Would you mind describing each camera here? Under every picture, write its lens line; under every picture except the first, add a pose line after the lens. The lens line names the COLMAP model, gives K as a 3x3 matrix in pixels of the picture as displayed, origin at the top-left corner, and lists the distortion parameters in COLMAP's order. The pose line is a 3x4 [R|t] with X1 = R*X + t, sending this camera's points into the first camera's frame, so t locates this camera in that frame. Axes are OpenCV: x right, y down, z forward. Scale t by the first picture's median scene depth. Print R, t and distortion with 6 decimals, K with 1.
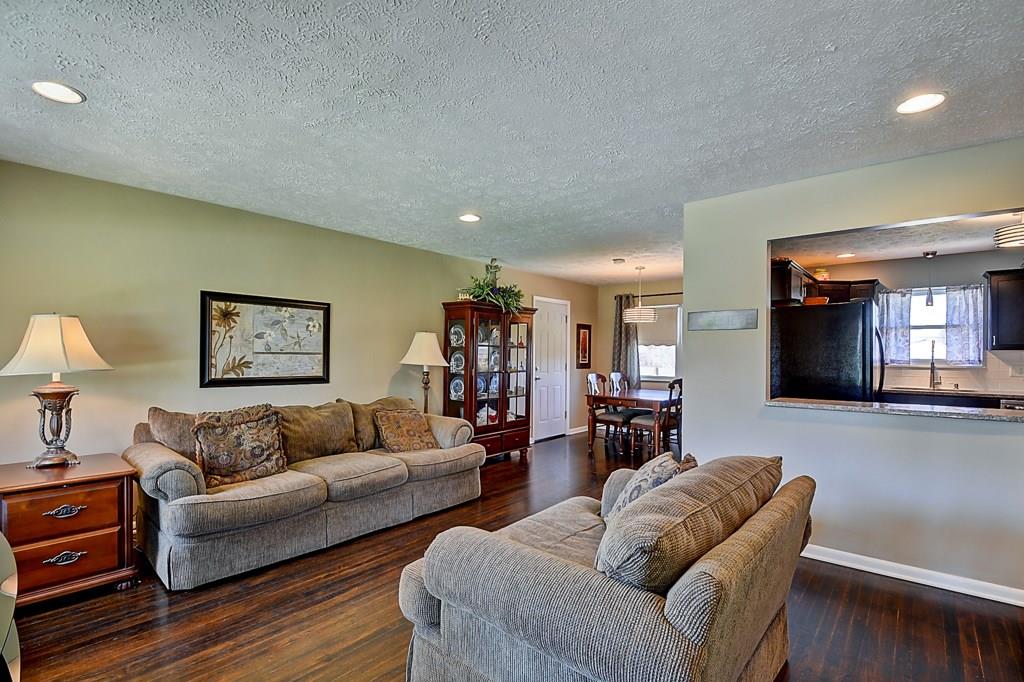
lens RADIAL K [[474.7, 0, 506.3], [0, 474.7, 356.7], [0, 0, 1]] dist [0.001328, -0.009929]
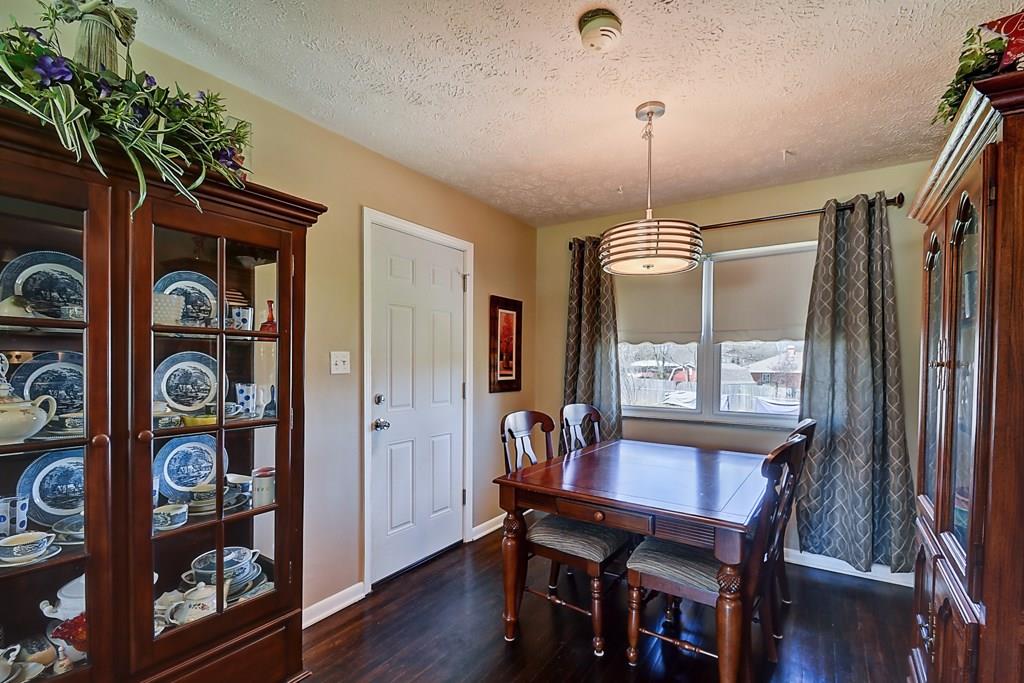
lens RADIAL K [[459.2, 0, 510.9], [0, 459.2, 365.8], [0, 0, 1]] dist [0.003259, -0.009173]
pose [[0.992407, -0.002291, 0.122973, 0.154725], [0.001813, 0.999990, 0.004002, -0.004244], [-0.122981, -0.003749, 0.992402, 0.751739]]
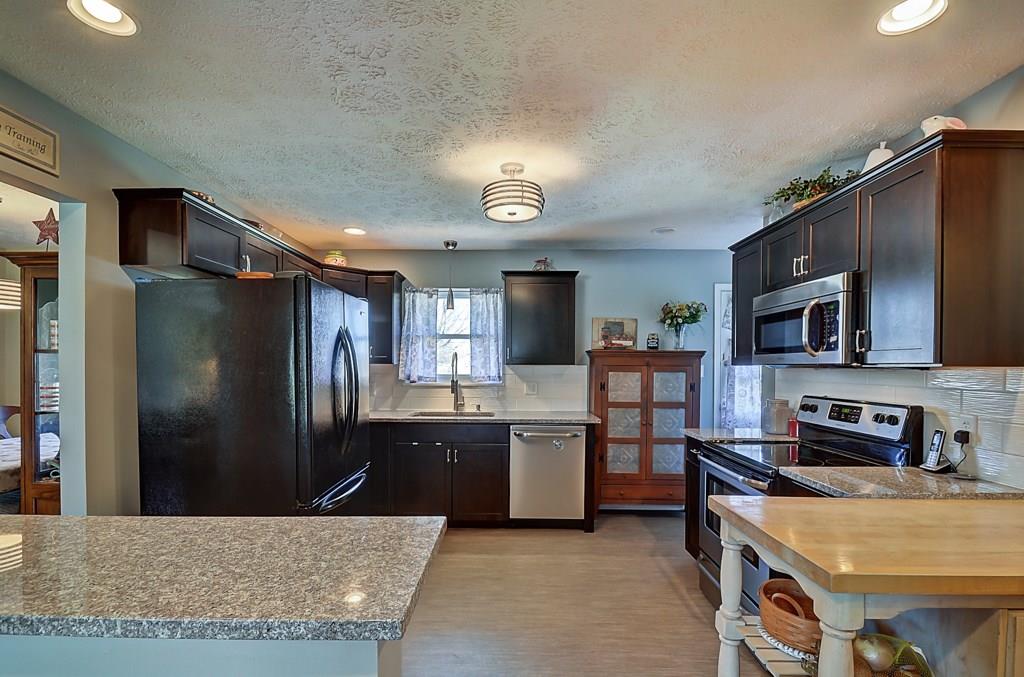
lens RADIAL K [[461.4, 0, 507.0], [0, 461.4, 369.3], [0, 0, 1]] dist [-0.005689, -0.000923]
pose [[0.762606, -0.007829, 0.646816, 0.427646], [0.004722, 0.999967, 0.006536, -0.009888], [-0.646846, -0.001930, 0.762618, 0.314532]]
